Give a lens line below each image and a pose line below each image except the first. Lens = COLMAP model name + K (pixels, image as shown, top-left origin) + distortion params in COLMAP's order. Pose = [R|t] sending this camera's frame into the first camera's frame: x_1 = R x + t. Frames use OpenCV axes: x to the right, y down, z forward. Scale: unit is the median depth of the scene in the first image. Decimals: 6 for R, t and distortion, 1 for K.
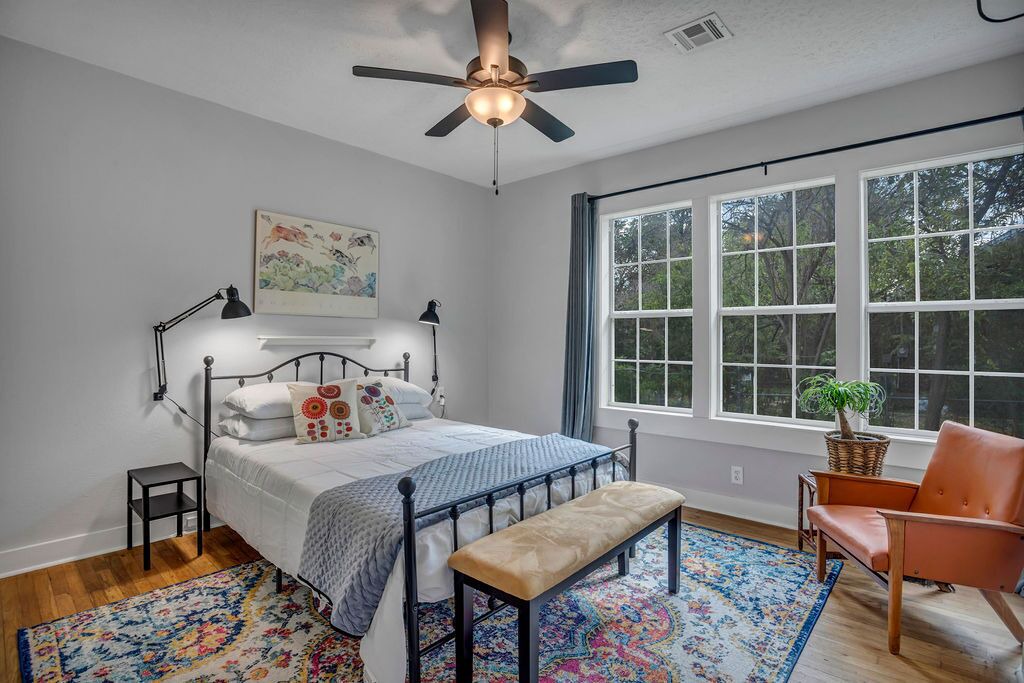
lens RADIAL K [[531.4, 0, 518.9], [0, 531.4, 336.7], [0, 0, 1]] dist [-0.026729, 0.016544]
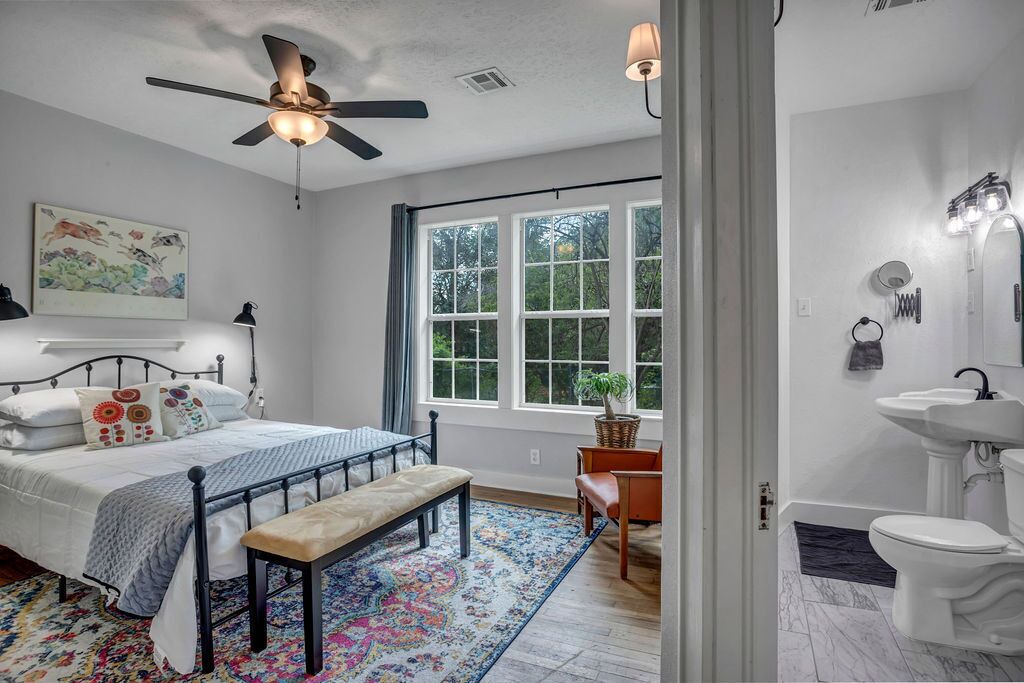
lens RADIAL K [[531.4, 0, 518.9], [0, 531.4, 336.7], [0, 0, 1]] dist [-0.026729, 0.016544]
pose [[0.961656, -0.004230, 0.274227, 0.086039], [0.004117, 0.999991, 0.000989, -0.003601], [-0.274228, 0.000178, 0.961665, -0.157530]]
